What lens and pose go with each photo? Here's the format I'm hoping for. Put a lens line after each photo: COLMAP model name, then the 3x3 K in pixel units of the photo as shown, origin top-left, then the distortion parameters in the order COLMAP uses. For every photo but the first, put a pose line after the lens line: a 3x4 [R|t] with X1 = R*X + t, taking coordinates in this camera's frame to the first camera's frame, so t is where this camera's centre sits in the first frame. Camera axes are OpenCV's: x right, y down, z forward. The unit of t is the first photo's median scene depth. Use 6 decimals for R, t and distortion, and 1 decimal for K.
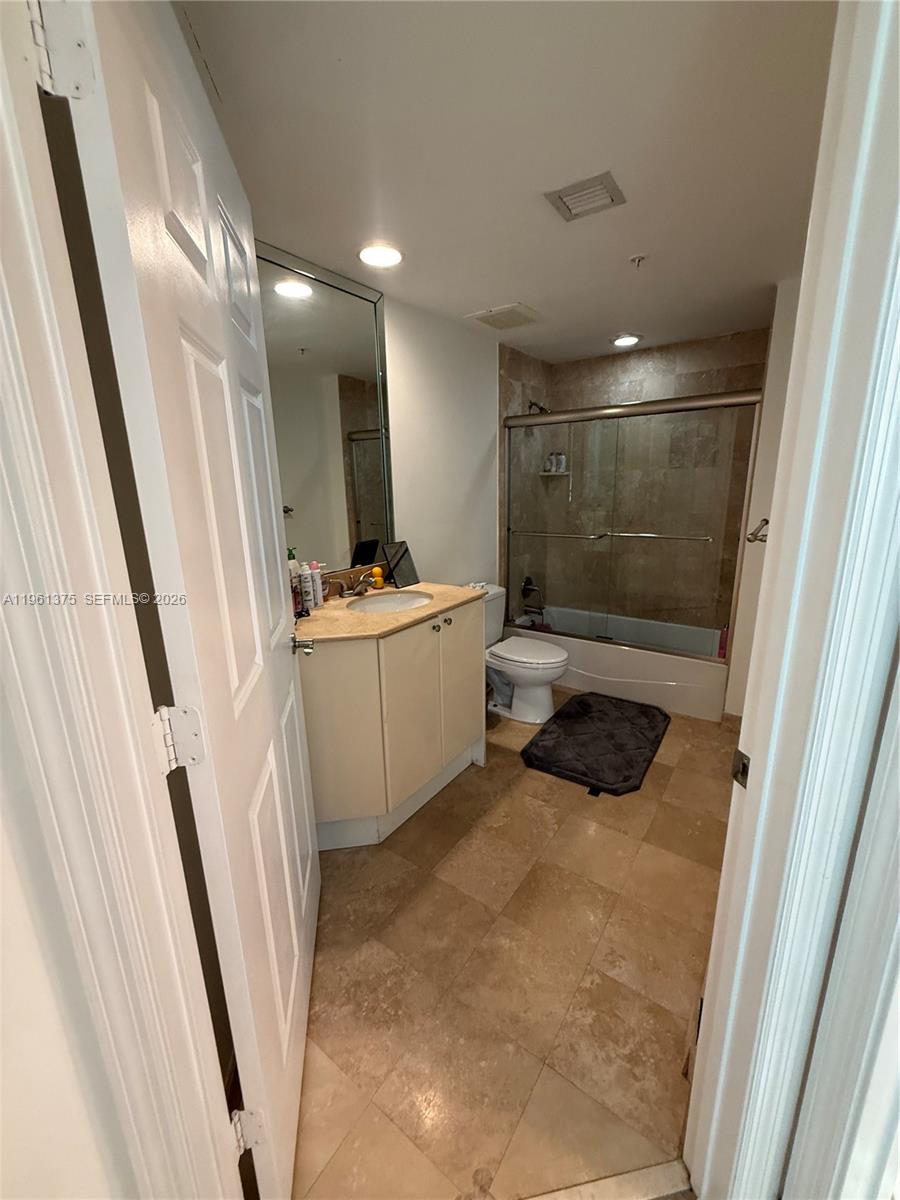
lens RADIAL K [[481.9, 0, 451.4], [0, 481.9, 600.4], [0, 0, 1]] dist [0.001314, -0.000484]
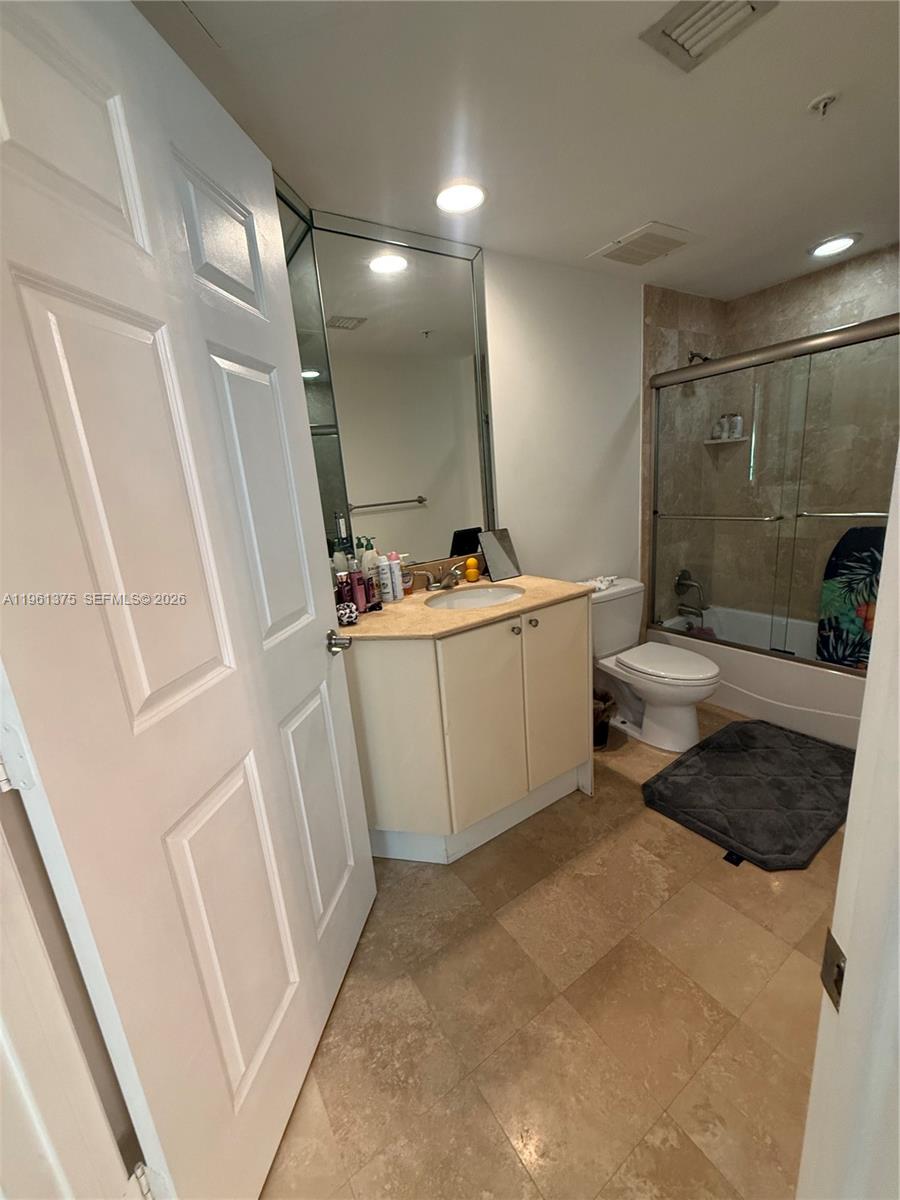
lens RADIAL K [[481.9, 0, 449.7], [0, 481.9, 600.0], [0, 0, 1]] dist [0.001314, -0.000484]
pose [[0.931361, 0.034803, -0.362430, 0.146523], [-0.027272, 0.999293, 0.025877, -0.013021], [0.363074, -0.014217, 0.931652, 0.147822]]
